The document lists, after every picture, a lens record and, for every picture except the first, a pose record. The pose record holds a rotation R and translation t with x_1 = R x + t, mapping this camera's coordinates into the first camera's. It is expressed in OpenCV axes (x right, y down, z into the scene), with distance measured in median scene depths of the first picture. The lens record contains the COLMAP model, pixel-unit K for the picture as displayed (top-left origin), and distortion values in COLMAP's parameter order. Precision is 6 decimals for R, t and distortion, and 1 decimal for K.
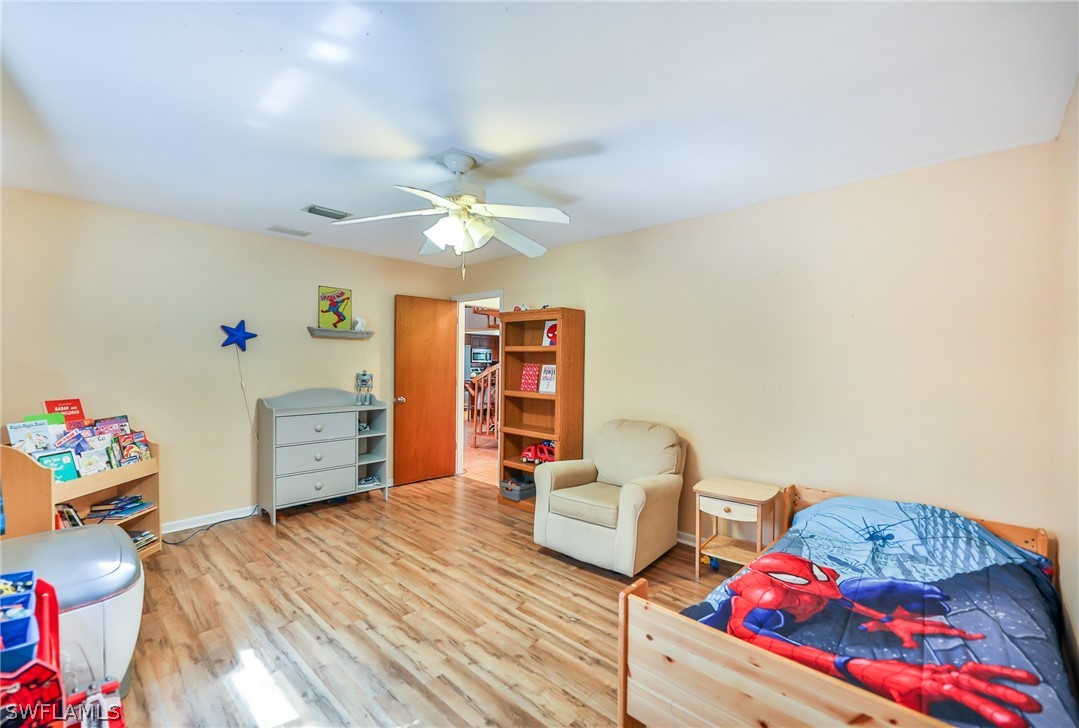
lens RADIAL K [[468.4, 0, 539.5], [0, 468.4, 364.0], [0, 0, 1]] dist [-0.000793, -0.000112]
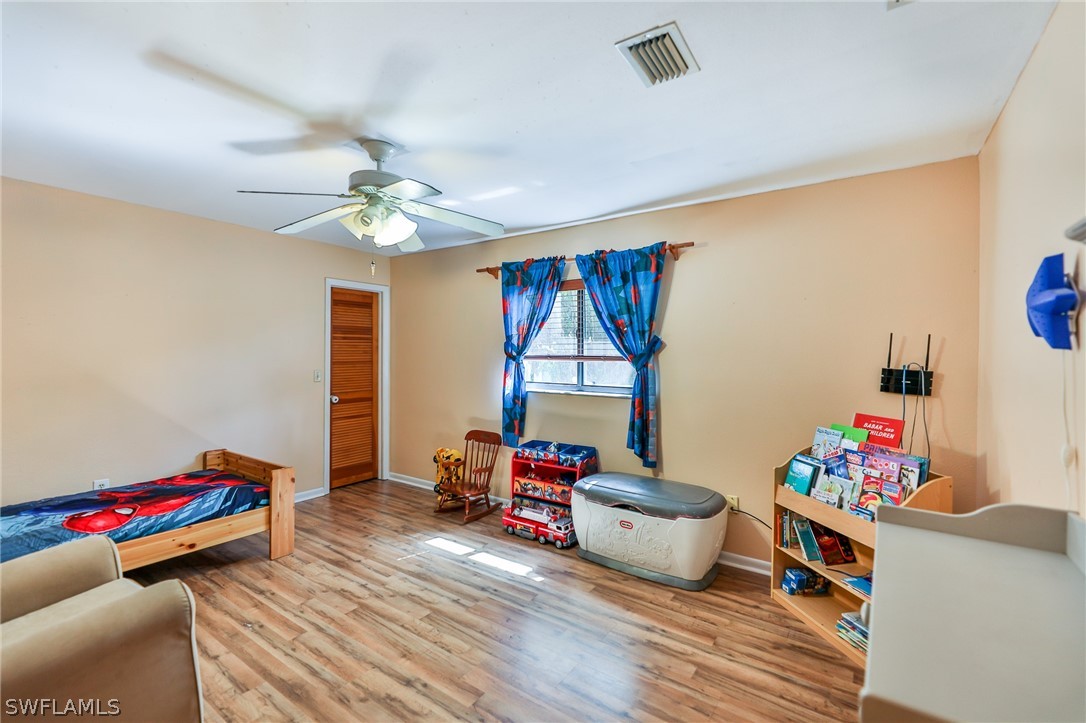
lens RADIAL K [[467.0, 0, 543.0], [0, 467.0, 361.5], [0, 0, 1]] dist [-0.000360, -0.000096]
pose [[-0.989197, -0.016396, -0.145671, -0.377188], [-0.019828, 0.999558, 0.022139, -0.030697], [0.145244, 0.024789, -0.989085, 2.023972]]
